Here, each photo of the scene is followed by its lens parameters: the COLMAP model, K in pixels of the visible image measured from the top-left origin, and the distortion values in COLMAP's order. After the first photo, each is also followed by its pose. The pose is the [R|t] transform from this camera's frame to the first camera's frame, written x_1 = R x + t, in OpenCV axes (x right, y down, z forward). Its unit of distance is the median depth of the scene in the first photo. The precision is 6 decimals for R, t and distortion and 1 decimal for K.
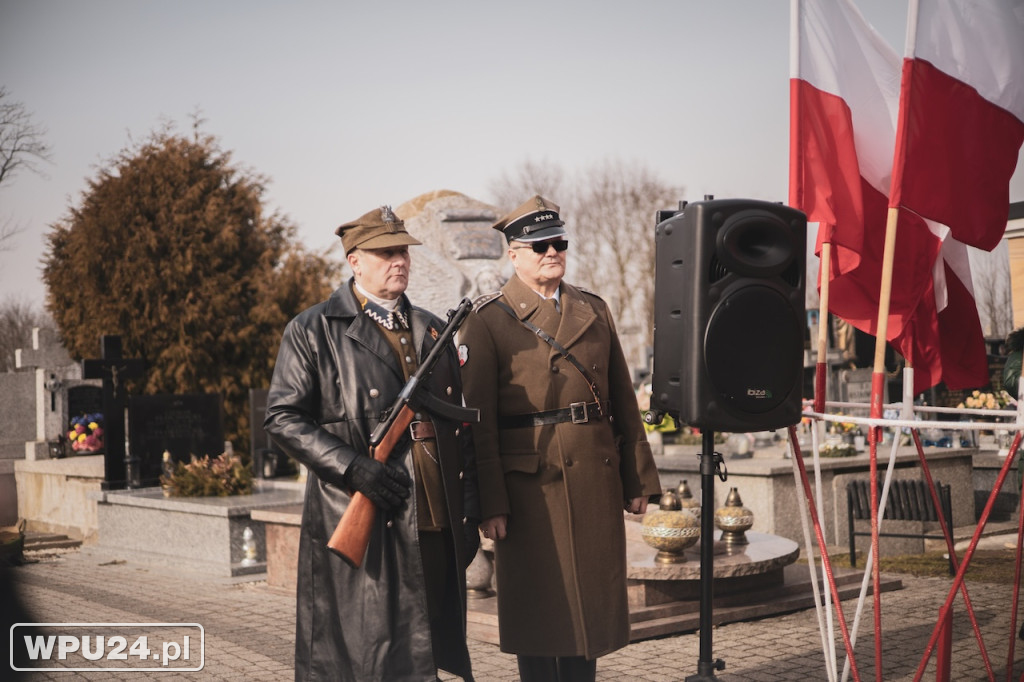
lens RADIAL K [[1413.3, 0, 513.6], [0, 1413.3, 316.3], [0, 0, 1]] dist [0.004057, -0.007362]
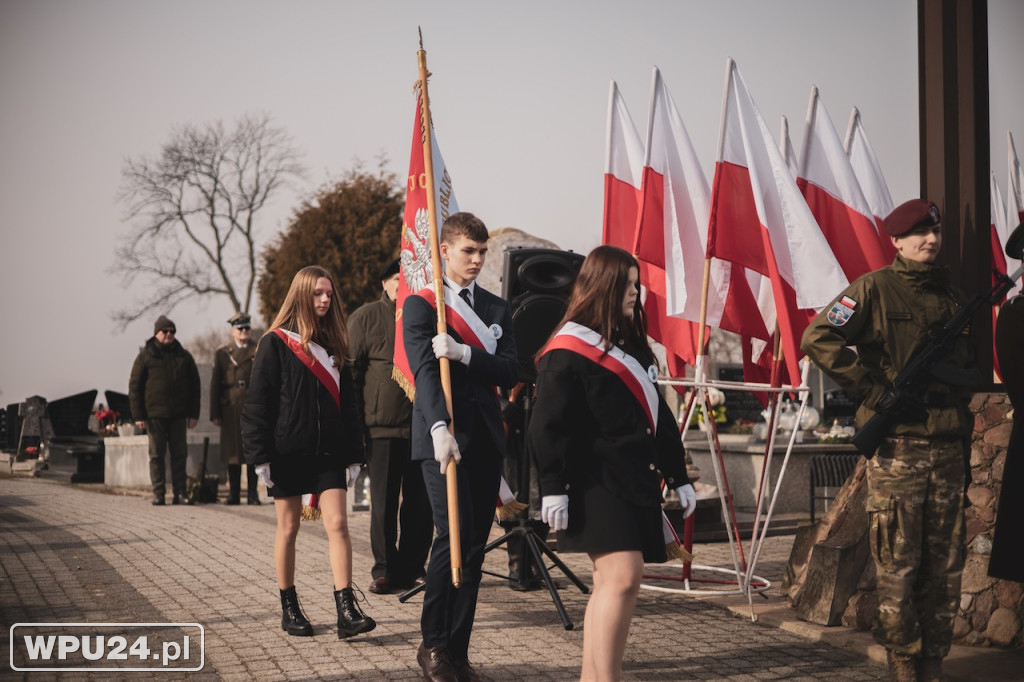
lens RADIAL K [[1413.3, 0, 513.6], [0, 1413.3, 316.3], [0, 0, 1]] dist [0.004057, -0.007362]
pose [[0.984055, 0.020385, -0.176692, 0.109911], [-0.022589, 0.999690, -0.010469, 0.004785], [0.176424, 0.014294, 0.984211, -0.179178]]
